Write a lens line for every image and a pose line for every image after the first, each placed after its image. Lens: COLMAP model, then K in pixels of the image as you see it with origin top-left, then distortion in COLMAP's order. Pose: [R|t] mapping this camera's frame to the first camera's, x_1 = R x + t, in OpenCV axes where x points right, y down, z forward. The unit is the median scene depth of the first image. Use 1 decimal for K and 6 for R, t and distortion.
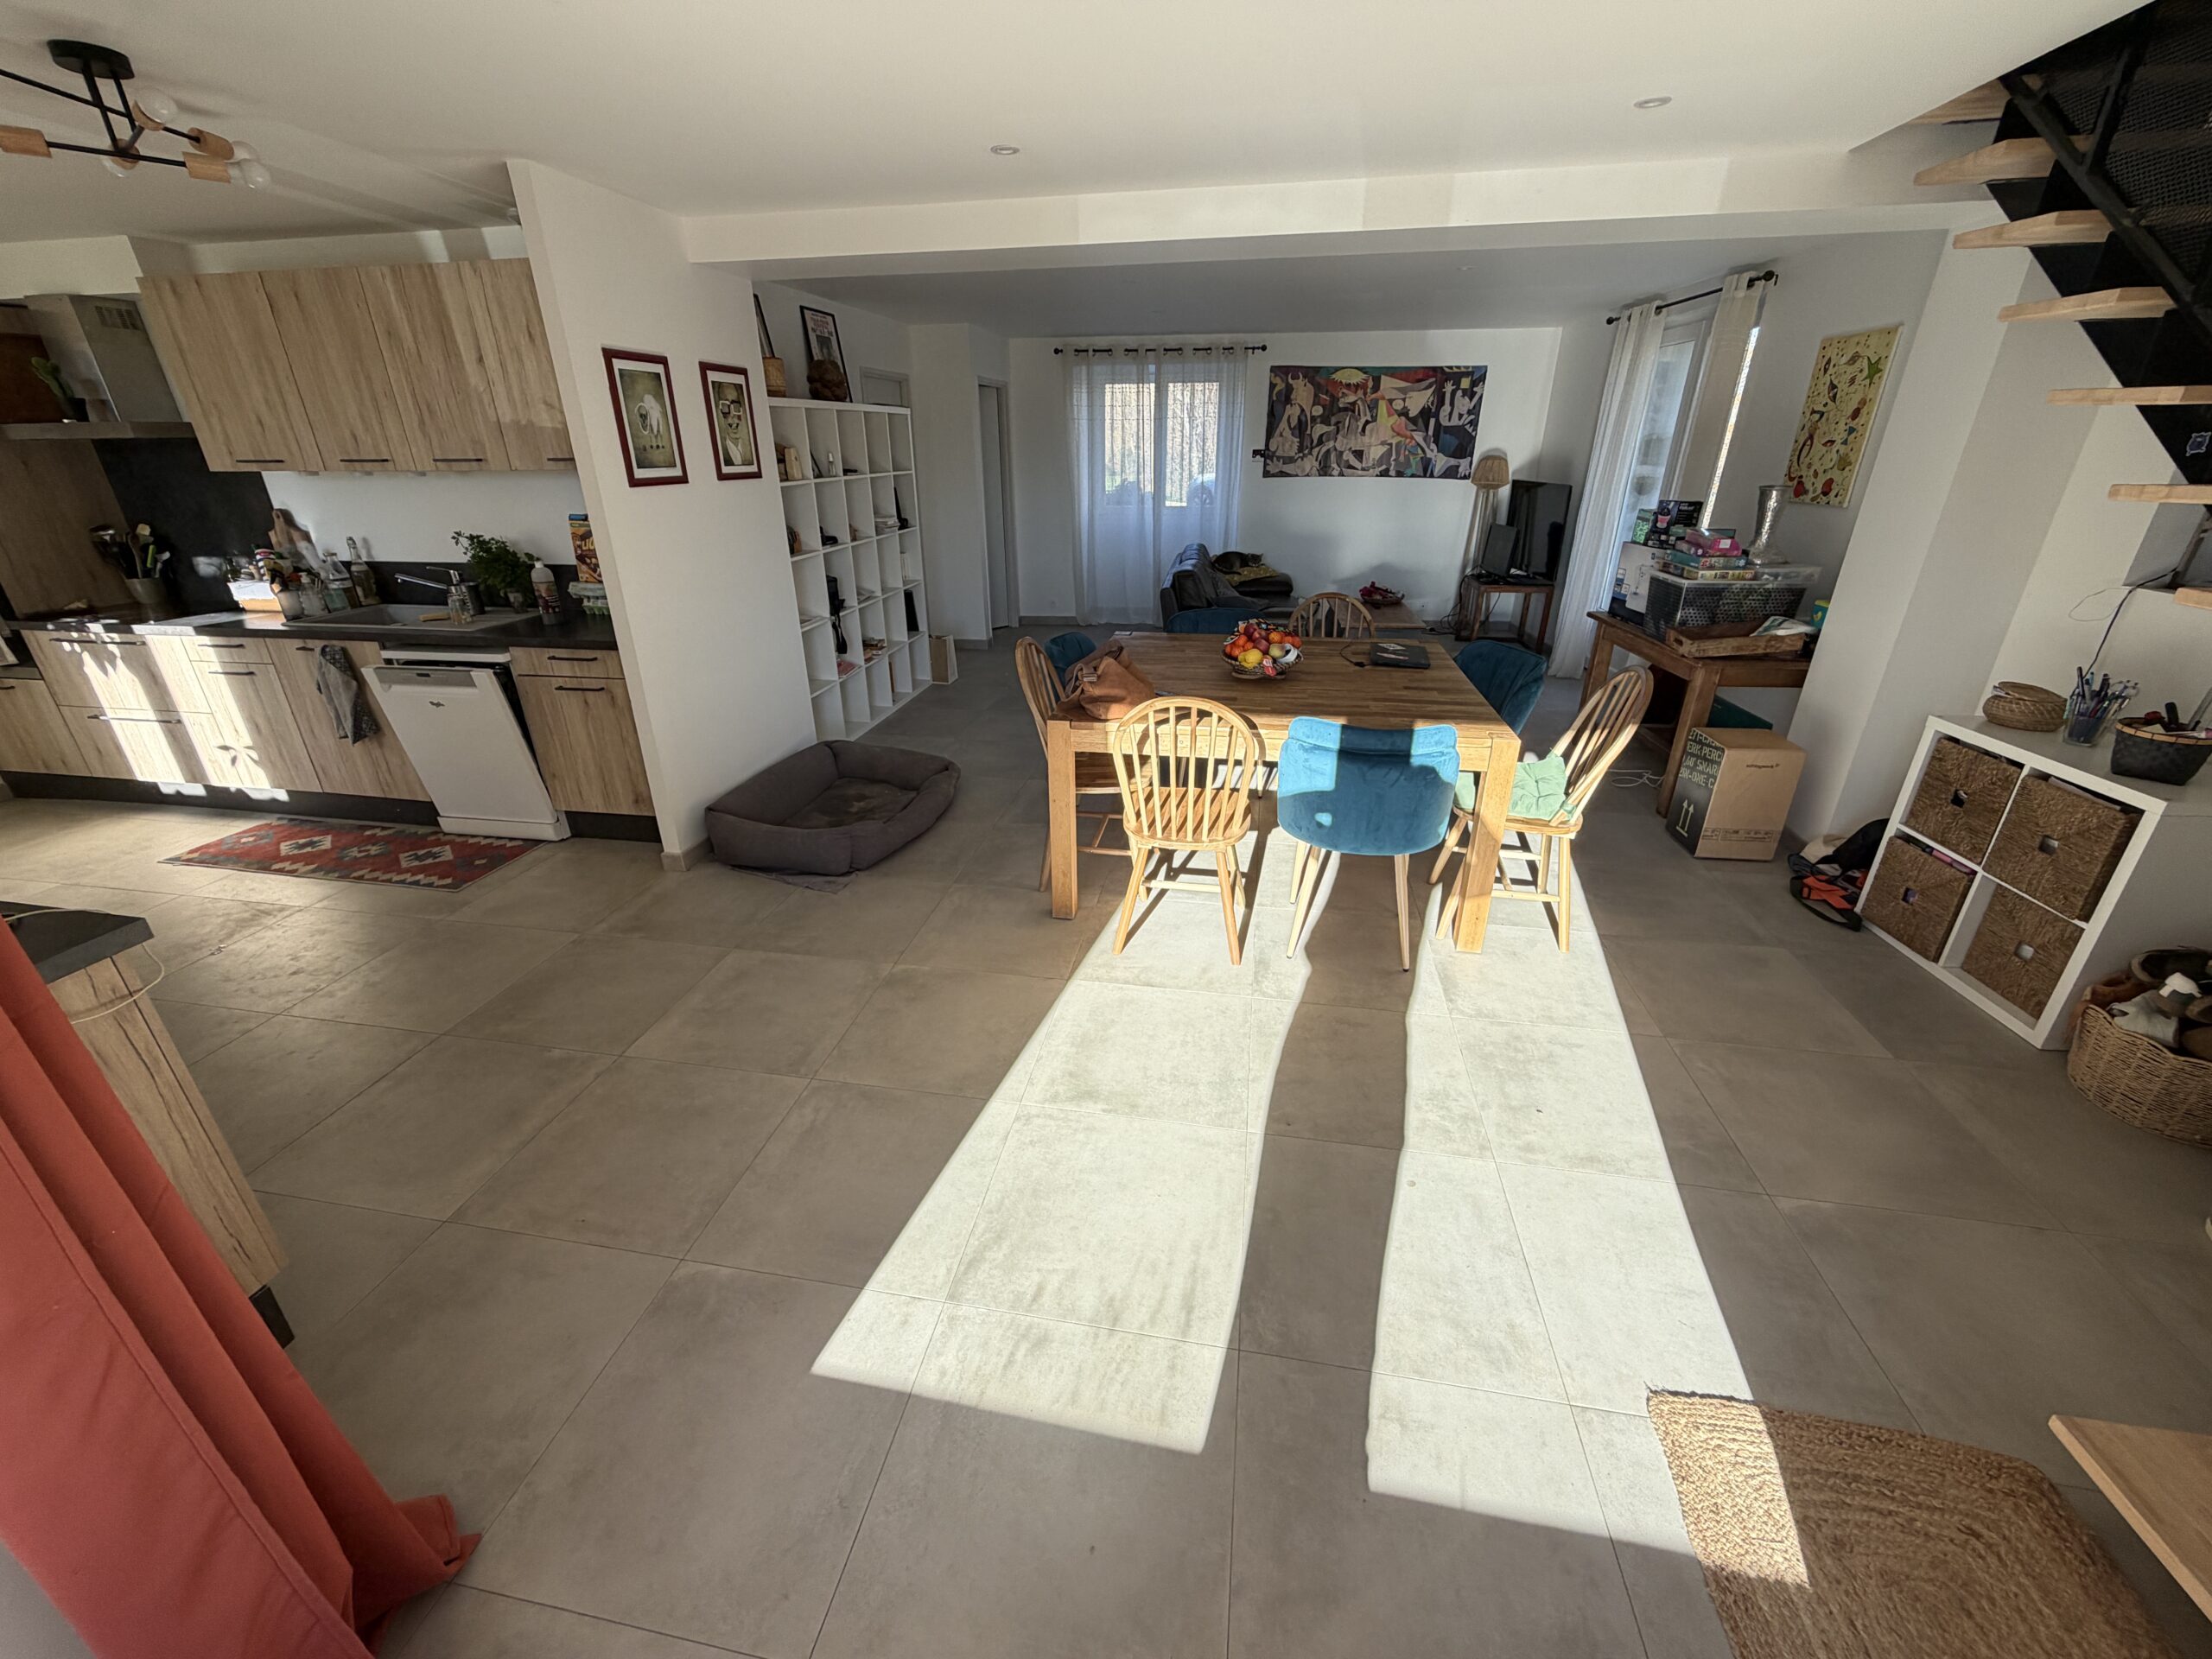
lens RADIAL K [[884.4, 0, 1100.7], [0, 884.4, 831.5], [0, 0, 1]] dist [0.007967, 0.000617]
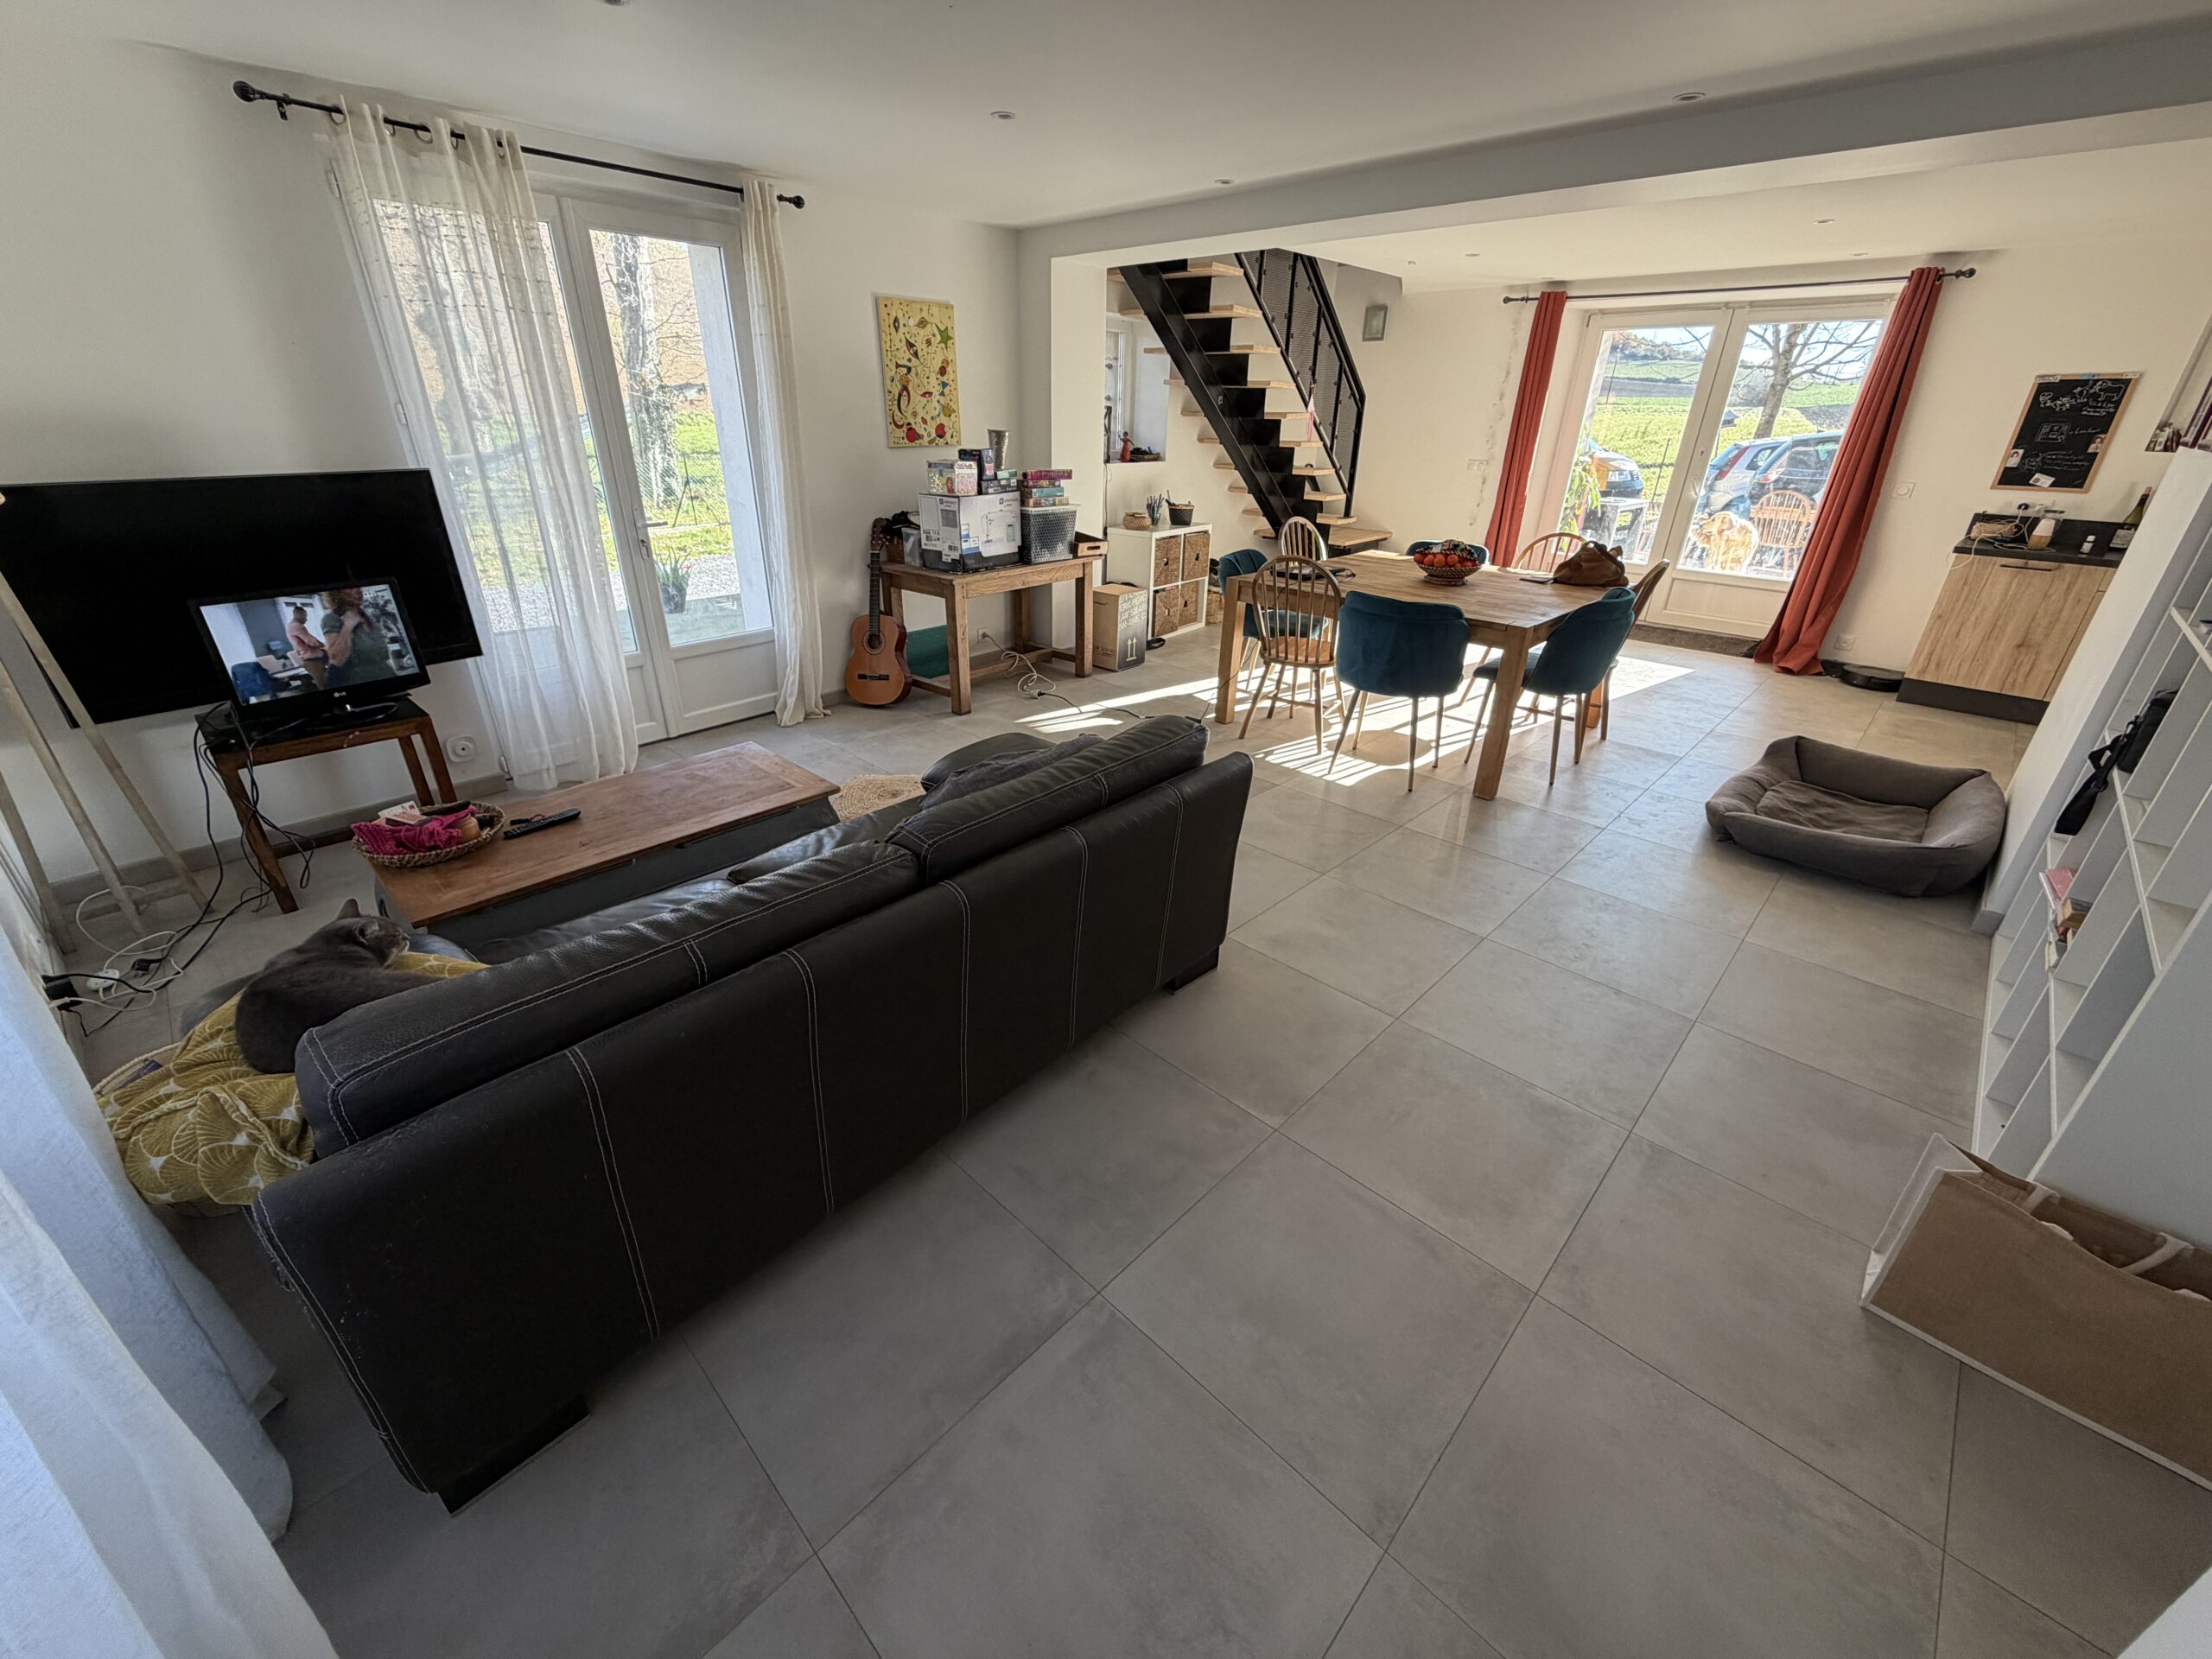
lens RADIAL K [[884.4, 0, 1099.0], [0, 884.4, 825.8], [0, 0, 1]] dist [0.007967, 0.000617]
pose [[-0.825231, -0.252182, 0.505369, -0.126203], [0.216989, 0.684551, 0.695921, -0.830248], [-0.521450, 0.683955, -0.510192, 1.912112]]
